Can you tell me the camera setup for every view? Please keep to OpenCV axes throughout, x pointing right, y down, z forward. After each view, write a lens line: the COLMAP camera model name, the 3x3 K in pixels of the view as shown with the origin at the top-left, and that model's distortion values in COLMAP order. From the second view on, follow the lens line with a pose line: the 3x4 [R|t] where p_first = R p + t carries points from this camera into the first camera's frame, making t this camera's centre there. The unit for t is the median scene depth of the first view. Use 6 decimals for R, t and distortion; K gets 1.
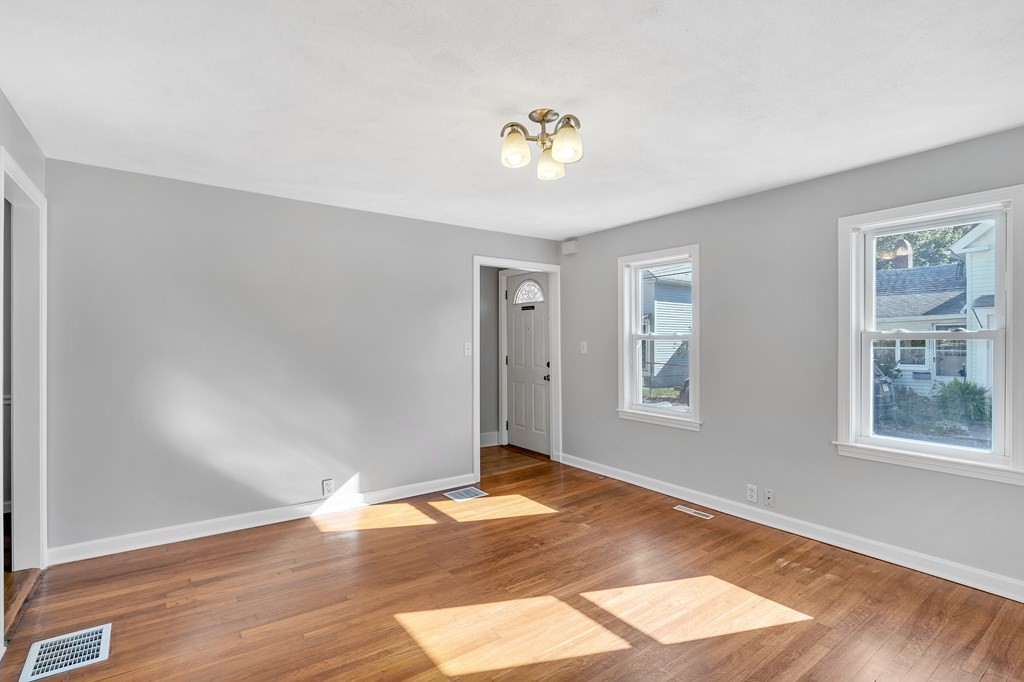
lens RADIAL K [[471.0, 0, 477.8], [0, 471.0, 343.3], [0, 0, 1]] dist [-0.003043, 0.000214]
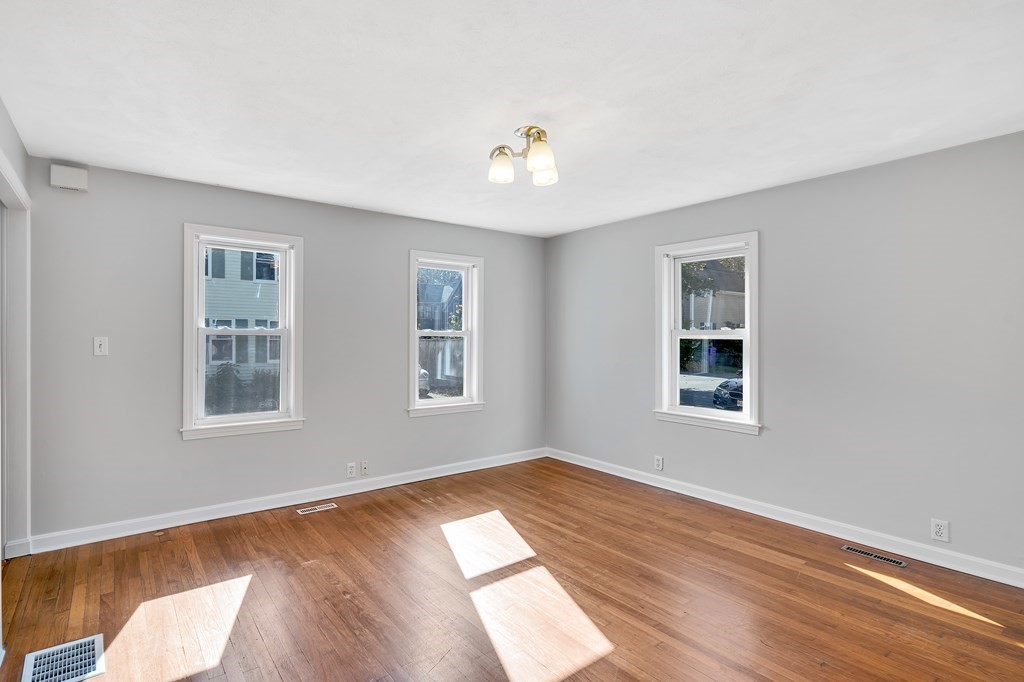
lens RADIAL K [[471.0, 0, 515.7], [0, 471.0, 339.1], [0, 0, 1]] dist [-0.003043, 0.000214]
pose [[-0.043280, -0.002805, 0.999059, -0.560152], [-0.000137, 0.999996, 0.002802, -0.003100], [-0.999063, -0.000016, -0.043281, 0.629442]]
